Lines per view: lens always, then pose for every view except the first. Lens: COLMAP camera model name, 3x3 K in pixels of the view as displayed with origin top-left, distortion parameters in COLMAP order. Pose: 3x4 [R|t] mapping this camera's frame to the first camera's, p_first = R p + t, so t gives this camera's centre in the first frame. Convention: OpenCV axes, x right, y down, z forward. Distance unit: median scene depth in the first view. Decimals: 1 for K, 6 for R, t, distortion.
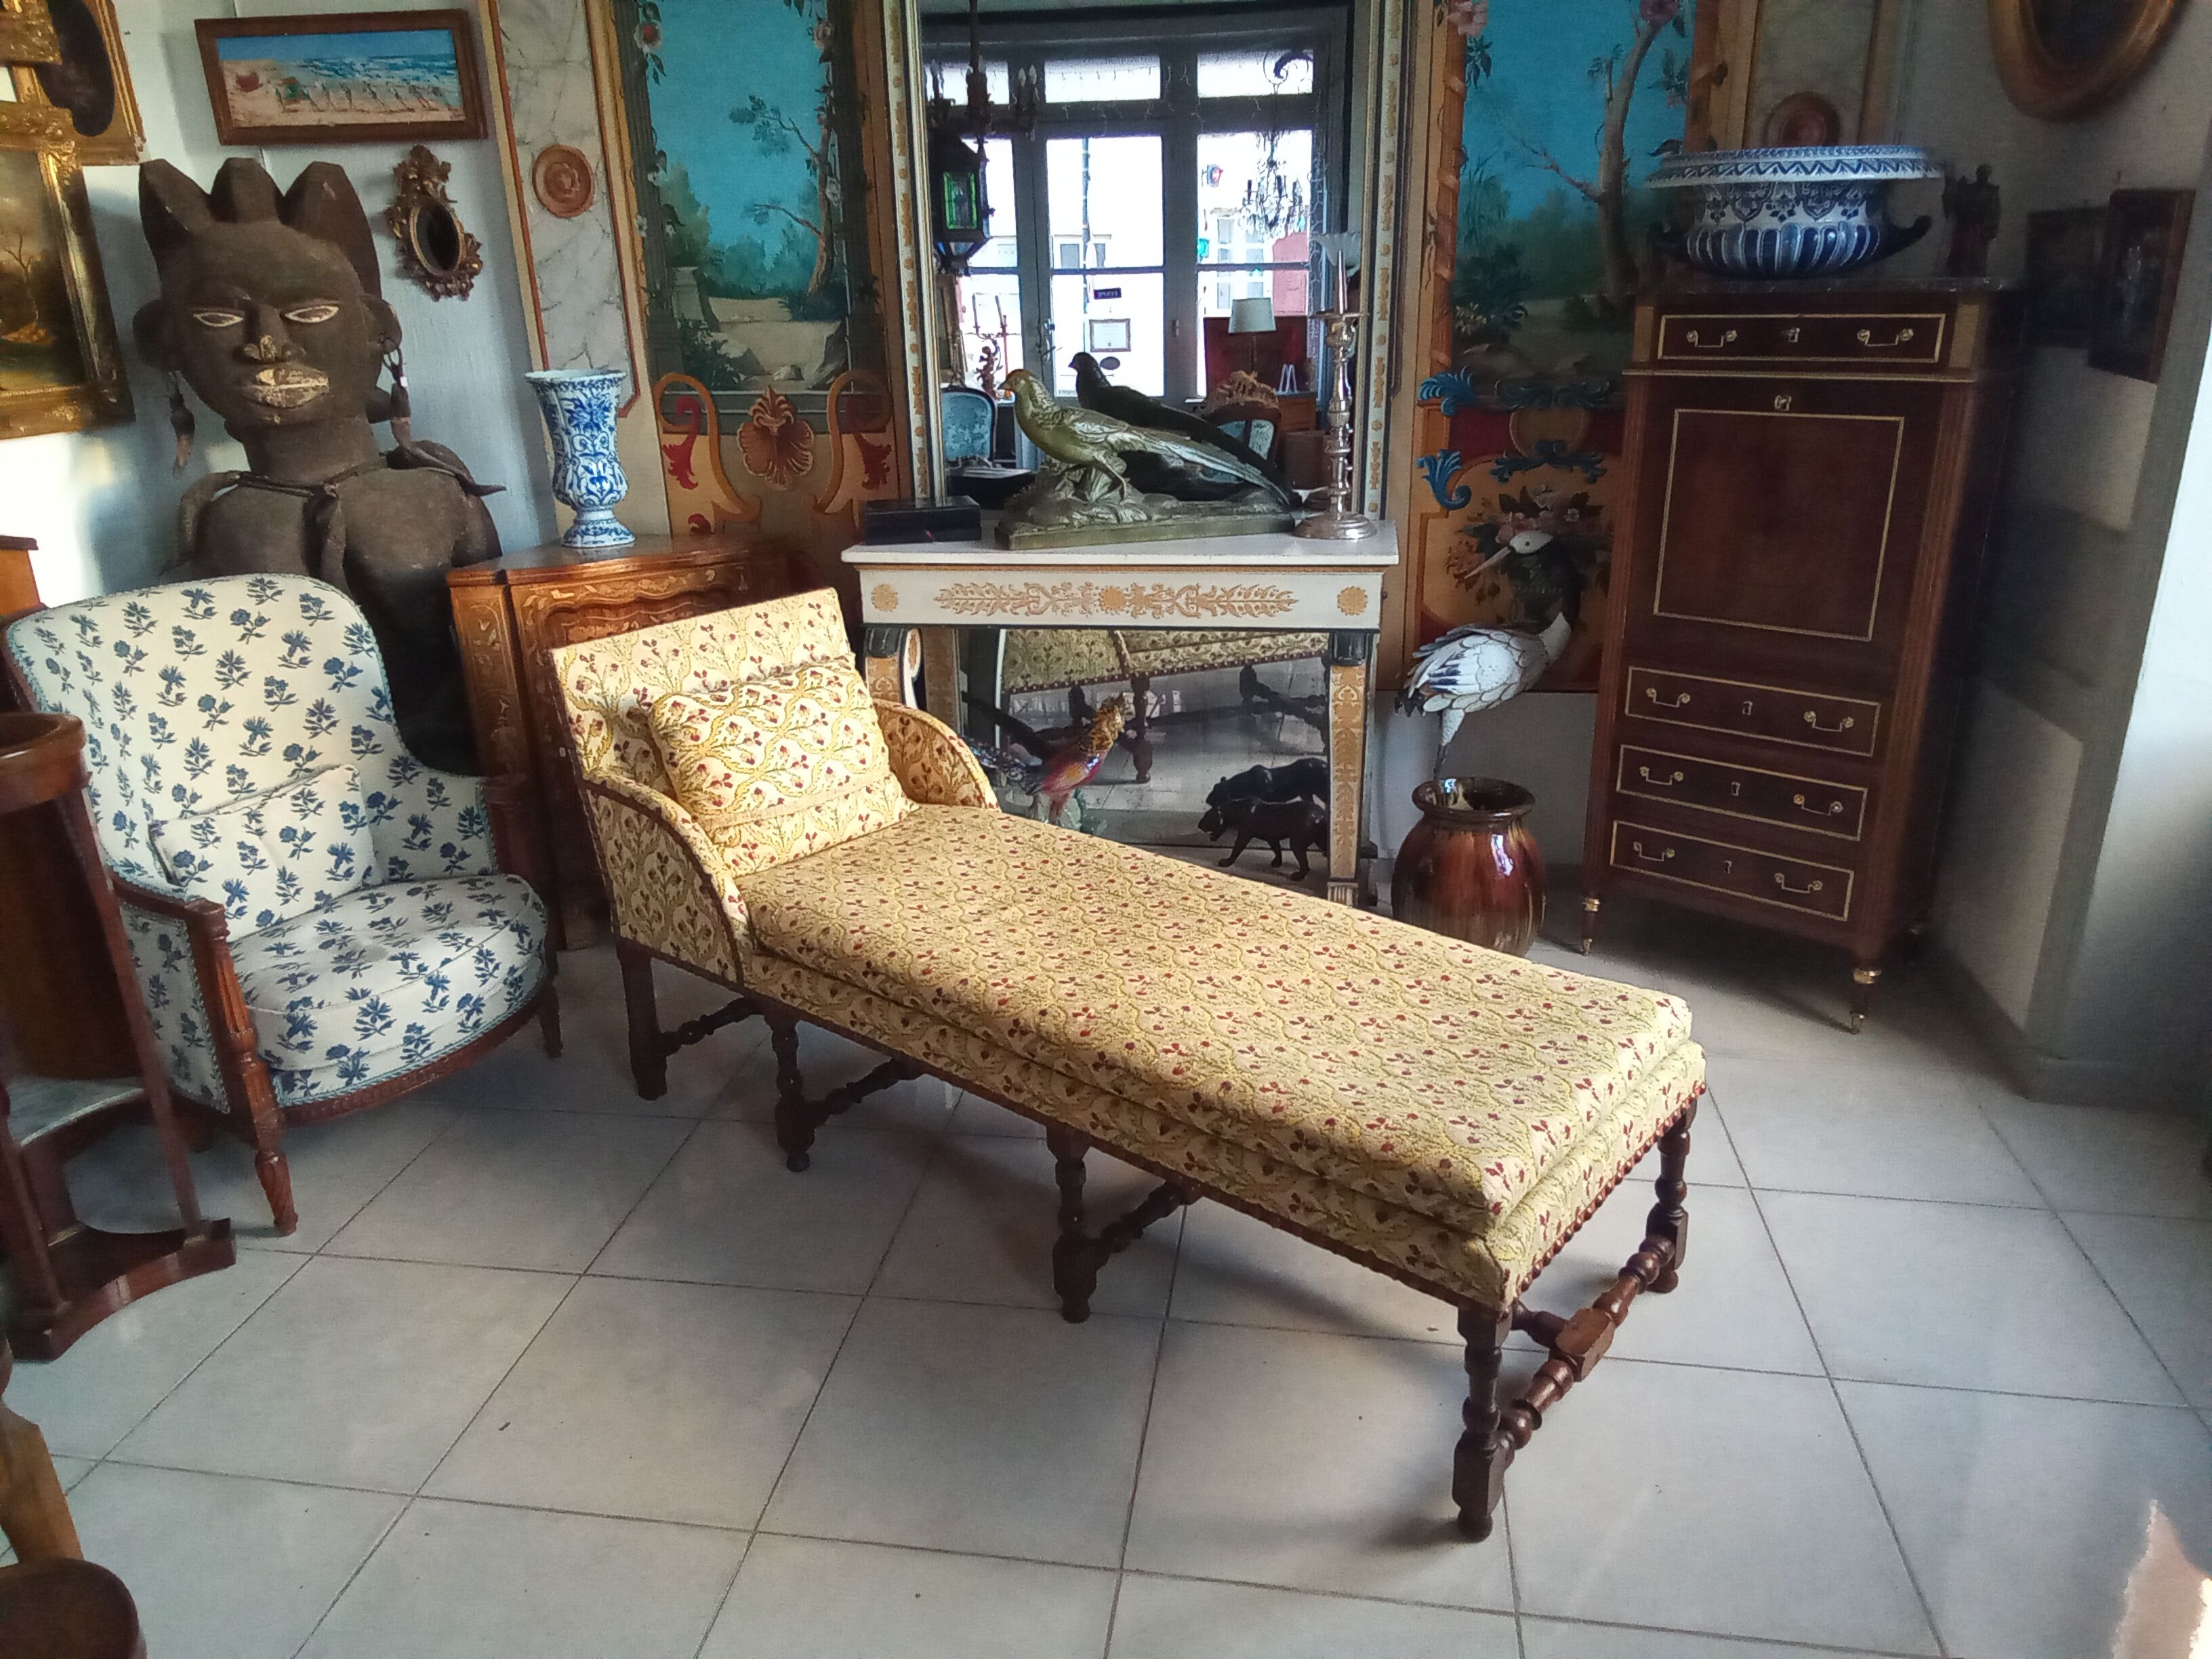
lens RADIAL K [[1518.5, 0, 1093.3], [0, 1518.5, 826.3], [0, 0, 1]] dist [0.063965, -0.077656]
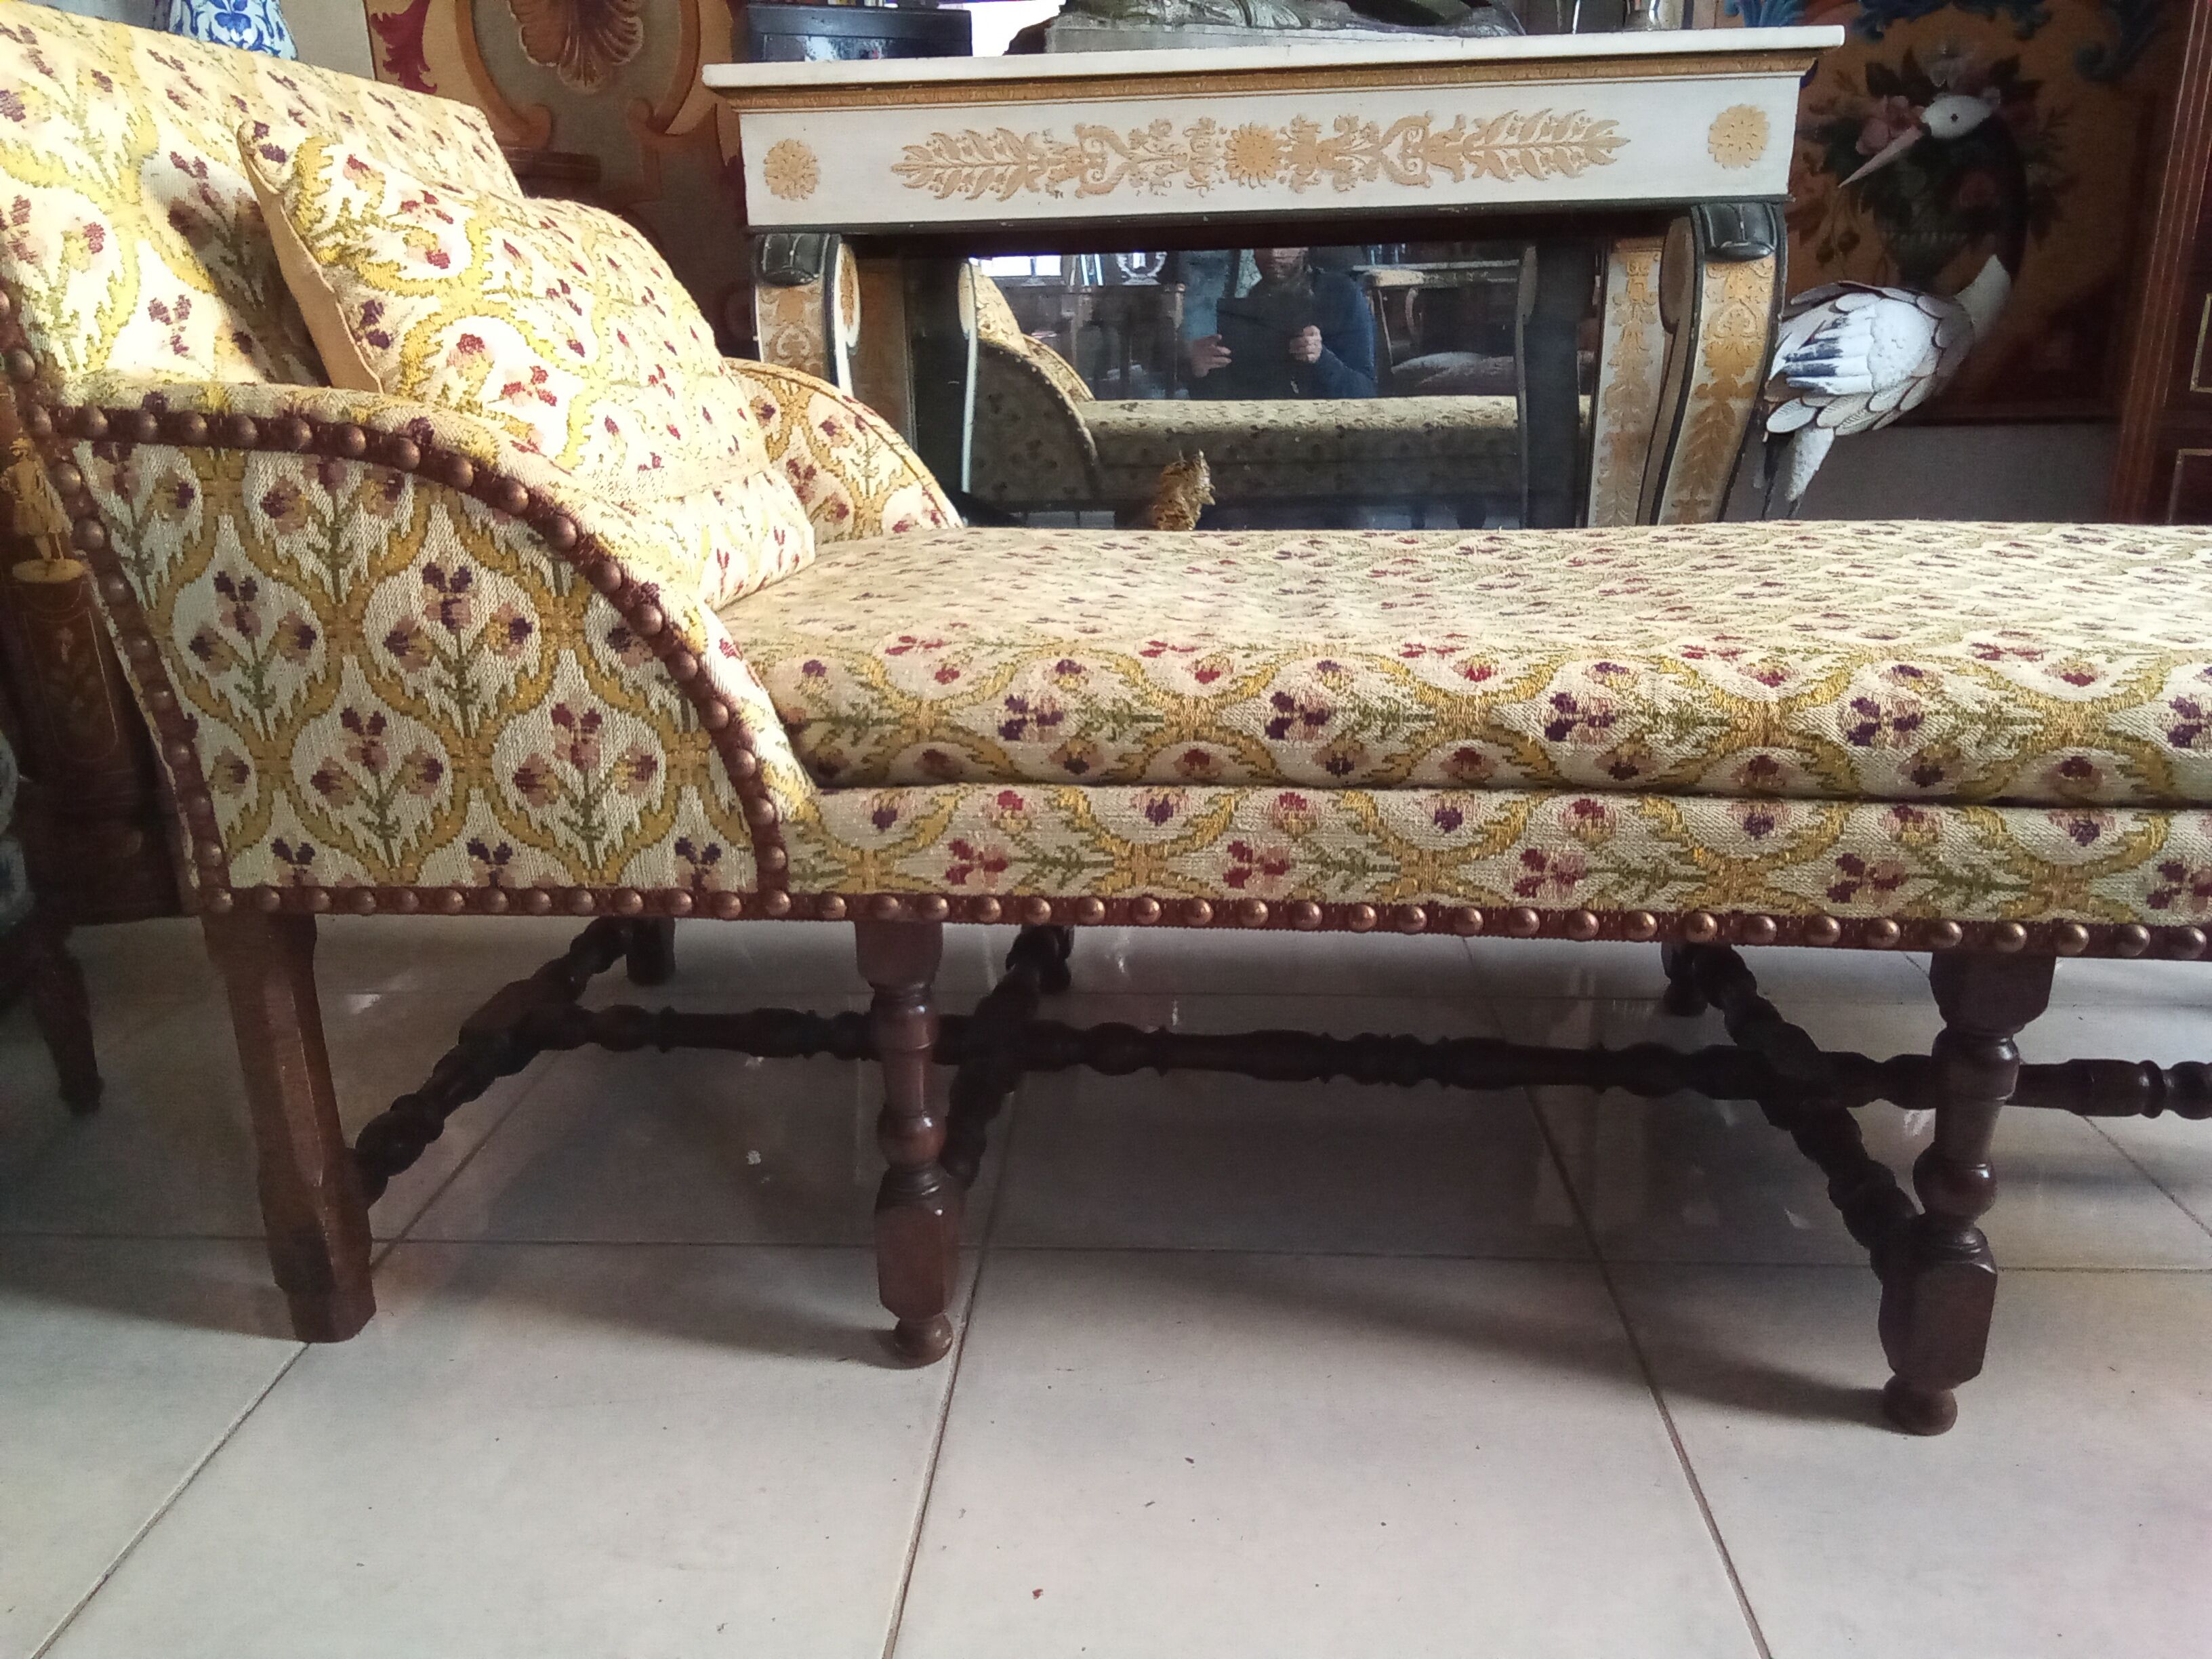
lens RADIAL K [[1518.5, 0, 1094.0], [0, 1518.5, 826.0], [0, 0, 1]] dist [0.063965, -0.077656]
pose [[0.995400, -0.025716, 0.092295, -0.090475], [0.029055, 0.998965, -0.035010, 0.087224], [-0.091299, 0.037531, 0.995116, 0.496942]]
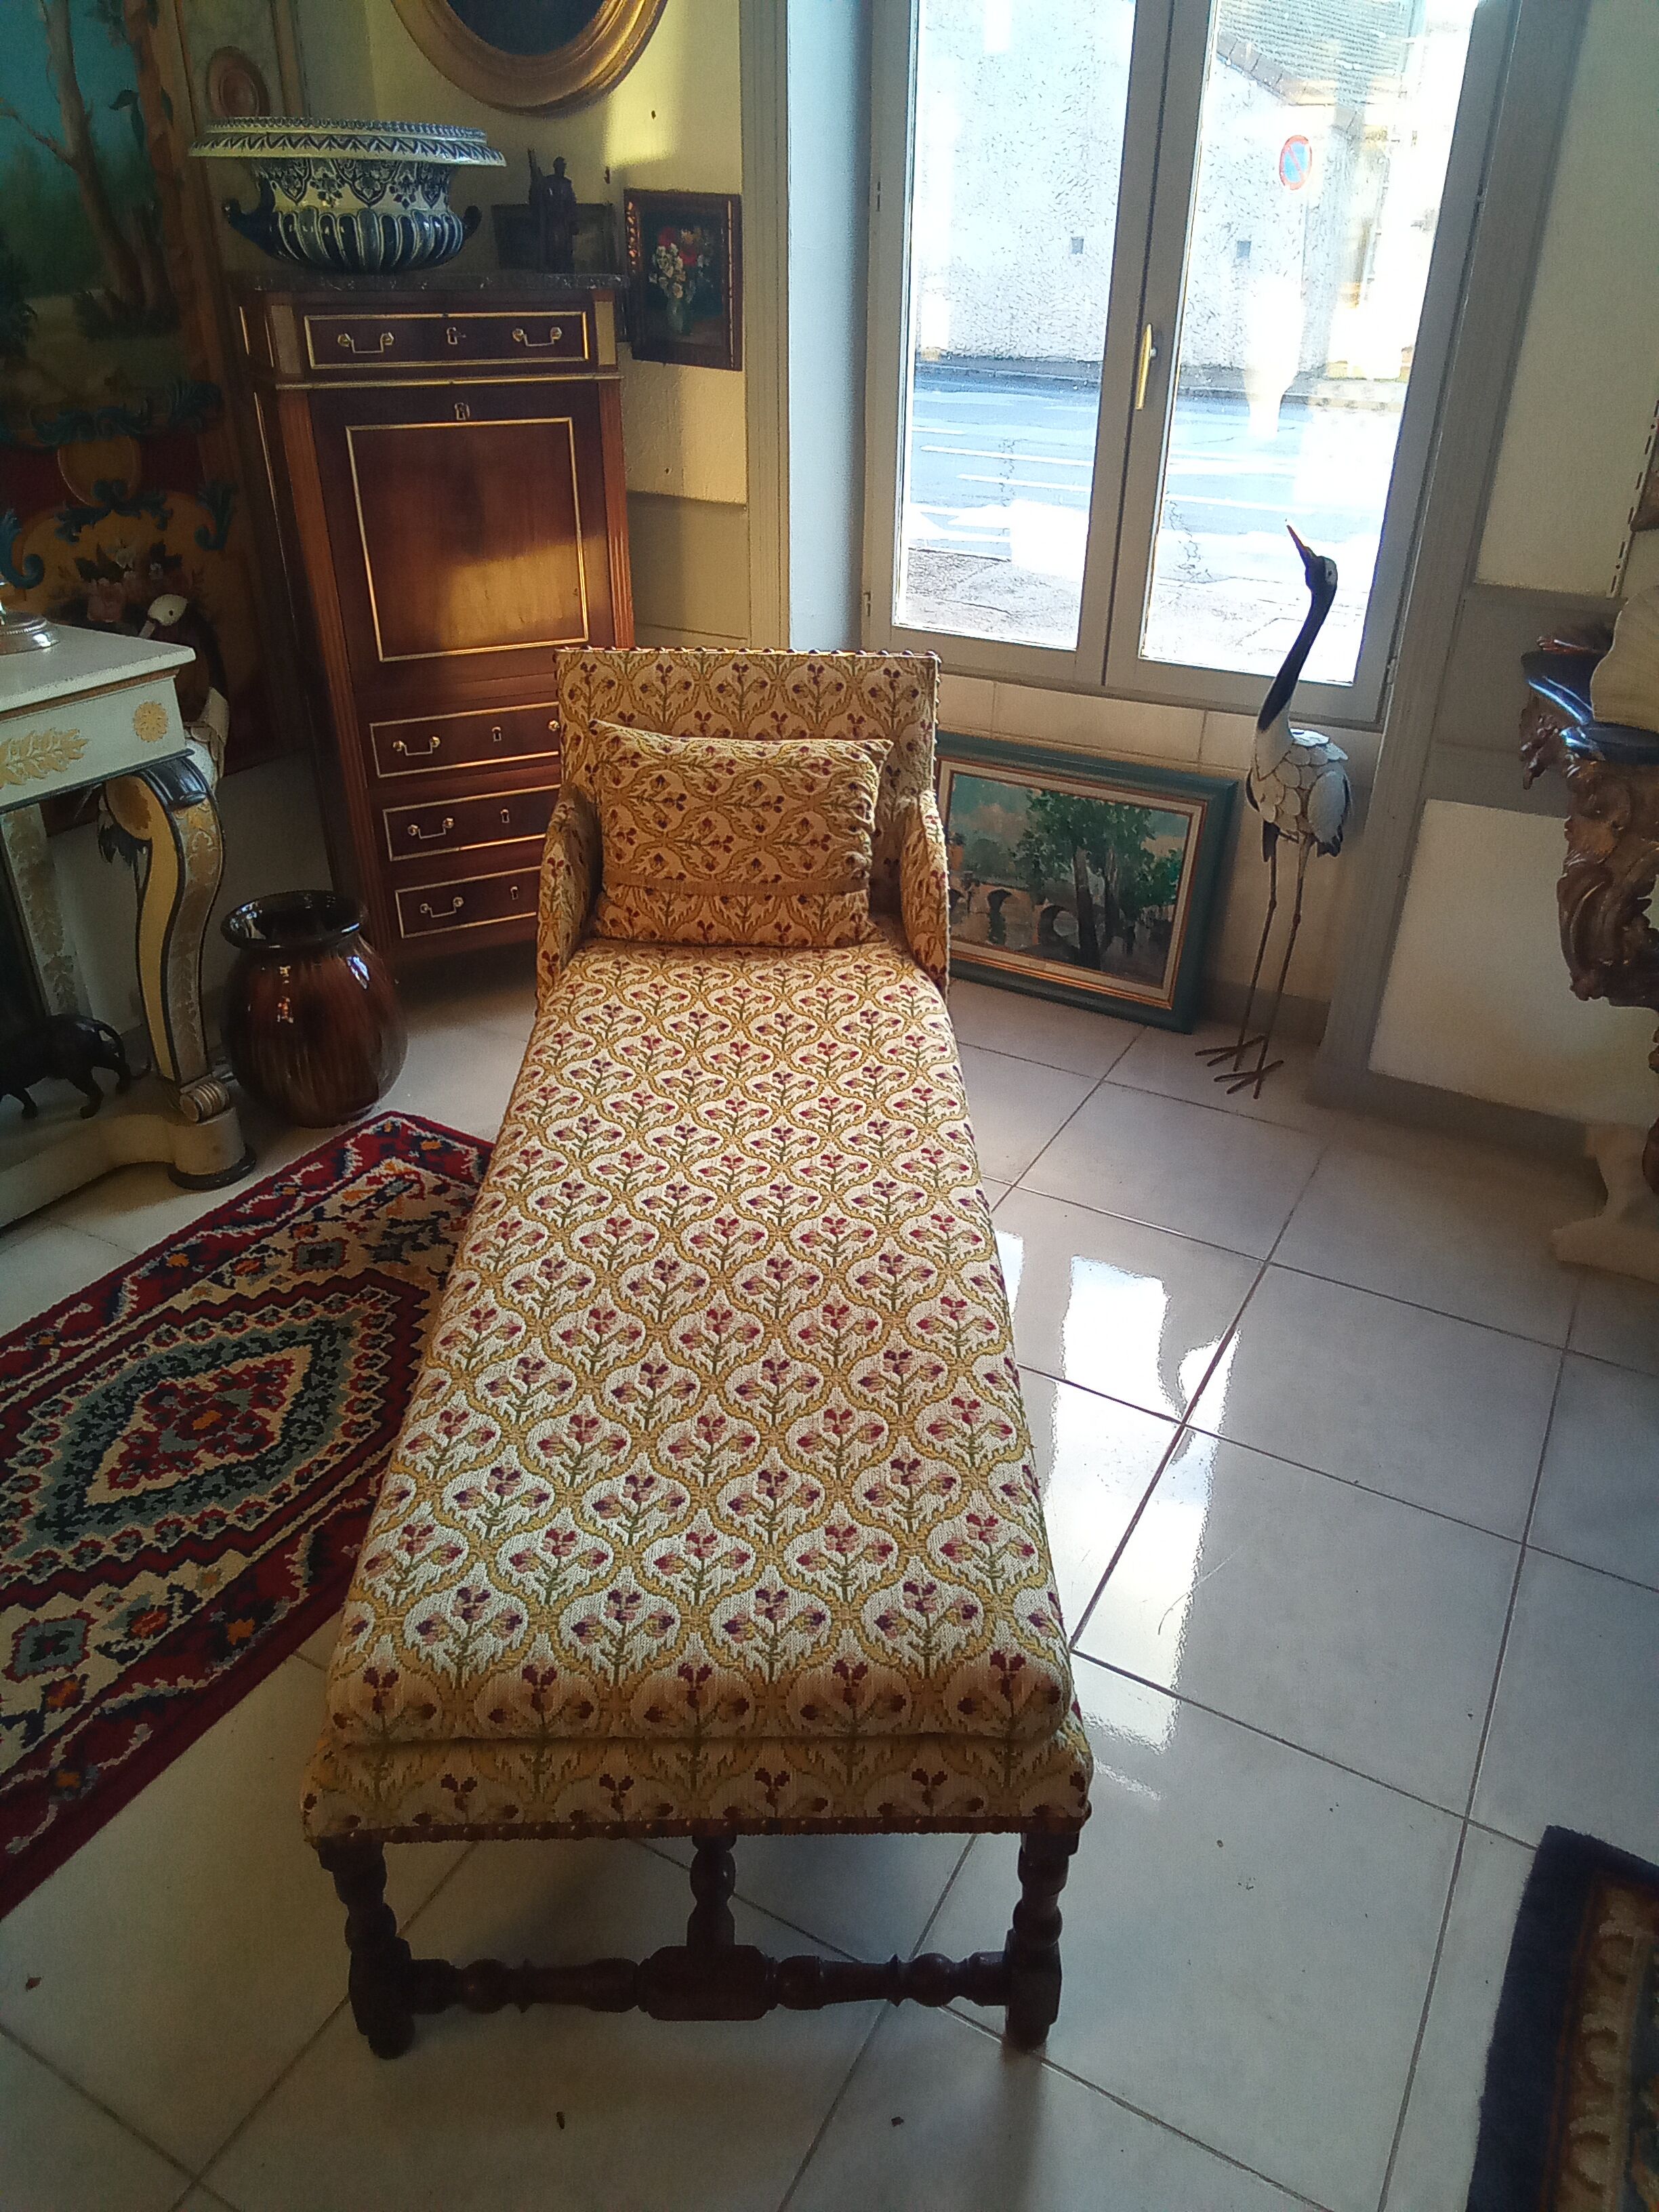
lens RADIAL K [[1518.5, 0, 841.8], [0, 1518.5, 1117.8], [0, 0, 1]] dist [0.063965, -0.077656]
pose [[0.329733, -0.453863, 0.827819, -0.417779], [0.304382, 0.881141, 0.361858, -0.139823], [-0.893660, 0.132657, 0.428689, 0.373017]]
